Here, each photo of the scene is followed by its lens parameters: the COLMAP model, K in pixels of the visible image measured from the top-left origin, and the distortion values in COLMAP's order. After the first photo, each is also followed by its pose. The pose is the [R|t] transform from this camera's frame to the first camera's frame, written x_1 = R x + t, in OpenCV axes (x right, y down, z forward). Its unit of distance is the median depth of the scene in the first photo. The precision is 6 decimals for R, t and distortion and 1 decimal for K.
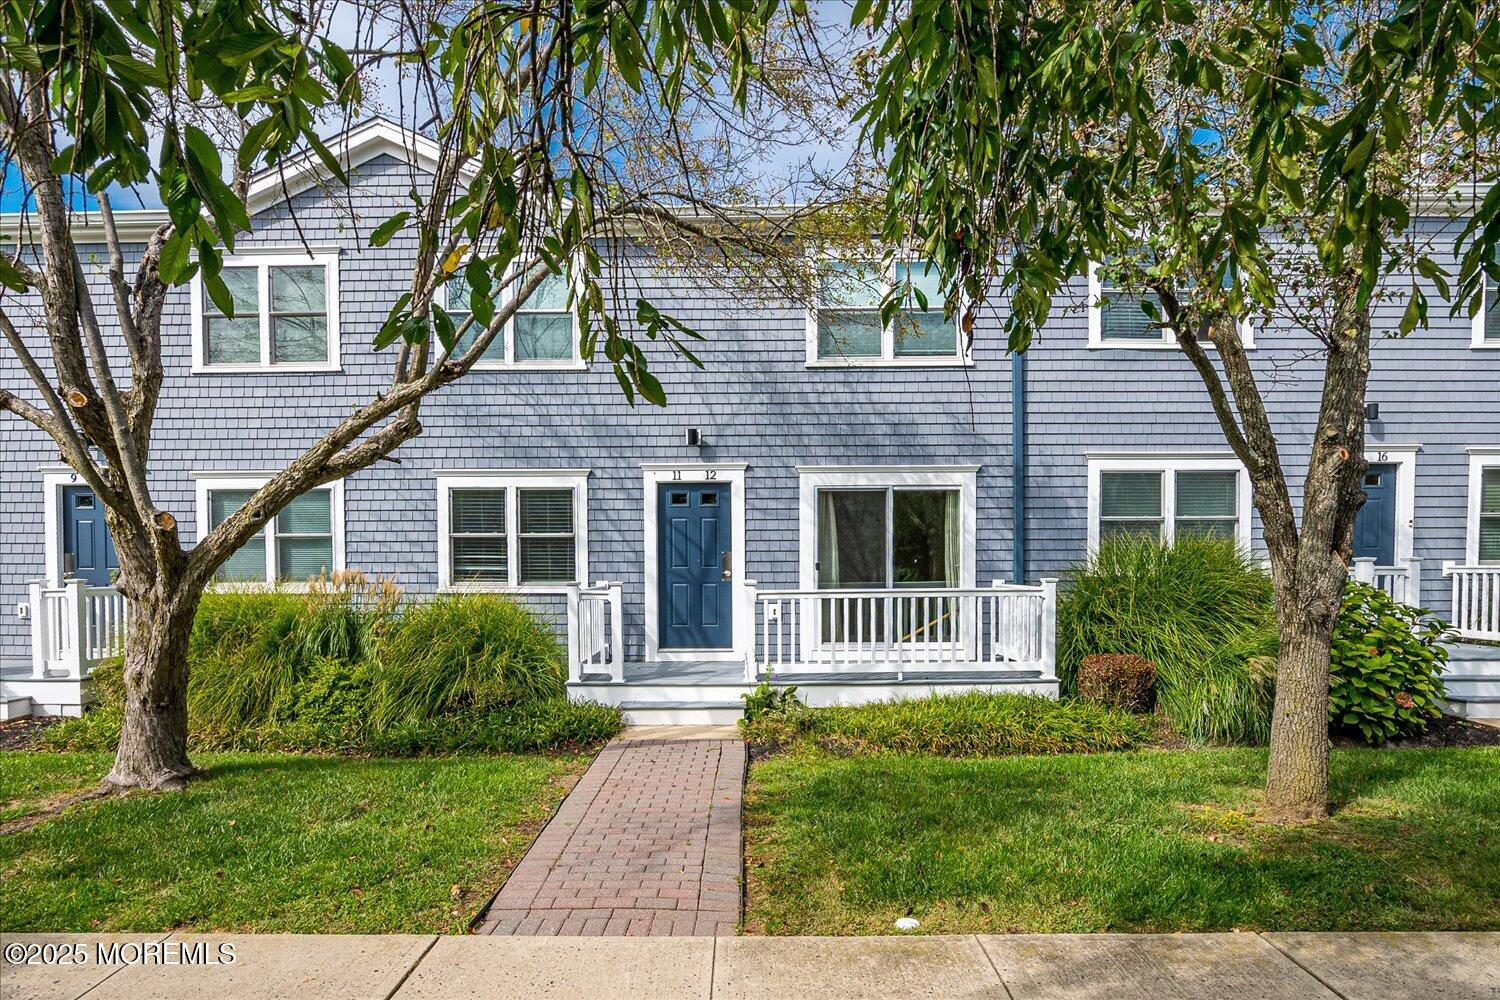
lens RADIAL K [[914.1, 0, 739.8], [0, 914.1, 573.6], [0, 0, 1]] dist [-0.041840, 0.002458]
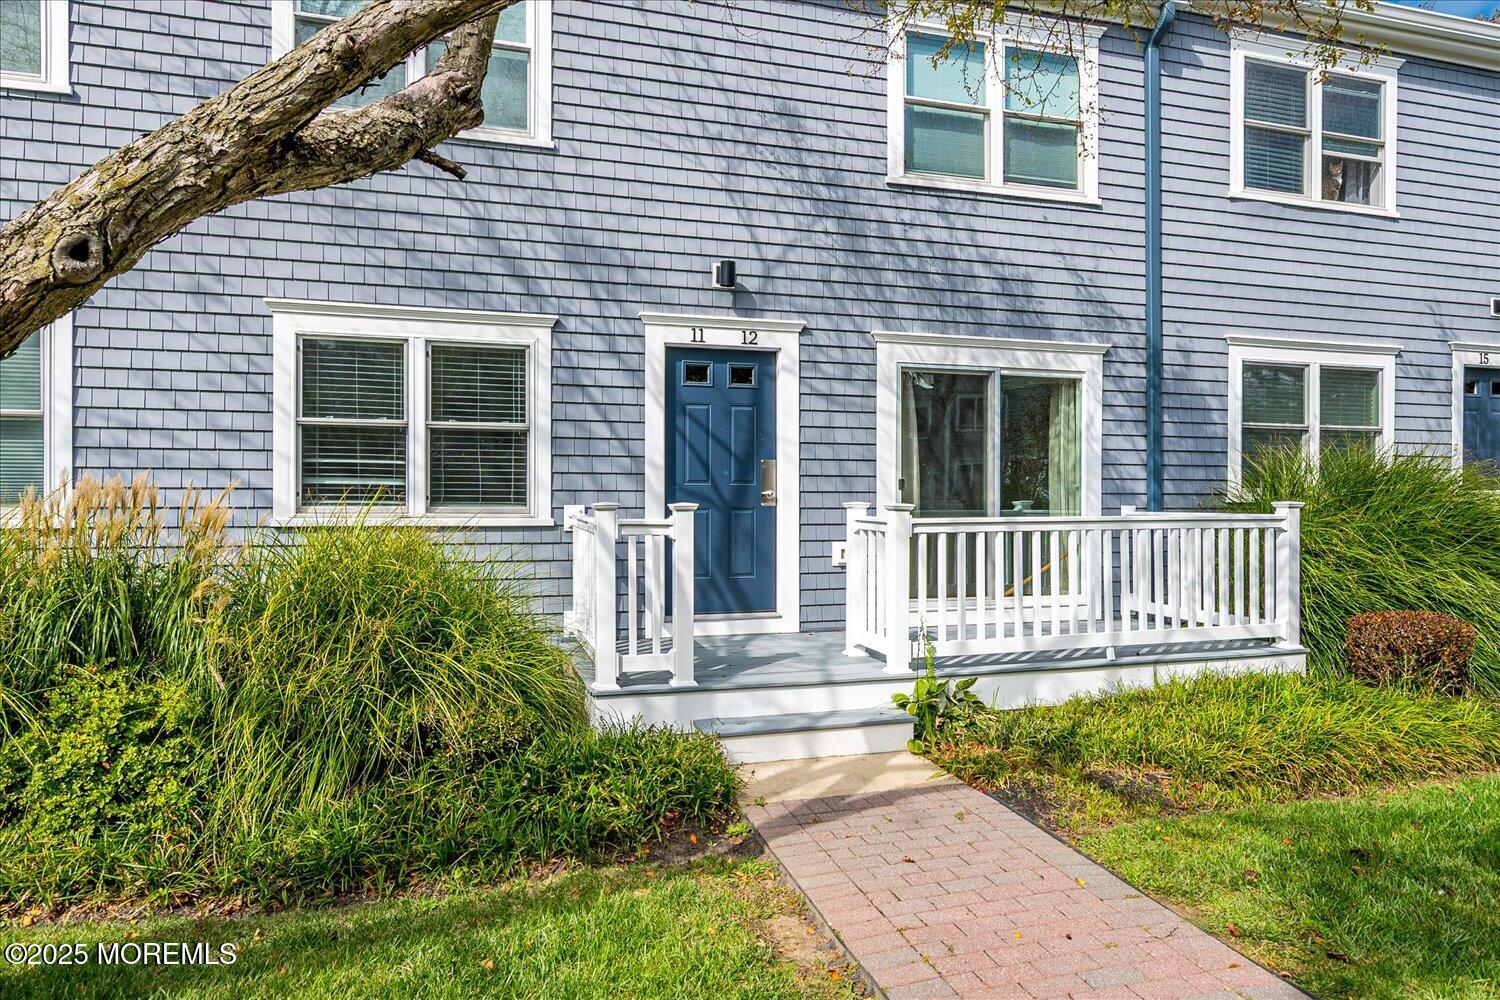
lens RADIAL K [[977.5, 0, 739.2], [0, 977.5, 484.1], [0, 0, 1]] dist [-0.015893, 0.009227]
pose [[0.953343, 0.010916, 0.301691, -0.241759], [-0.003178, 0.999654, -0.026129, 0.010656], [-0.301871, 0.023951, 0.953048, 0.362039]]
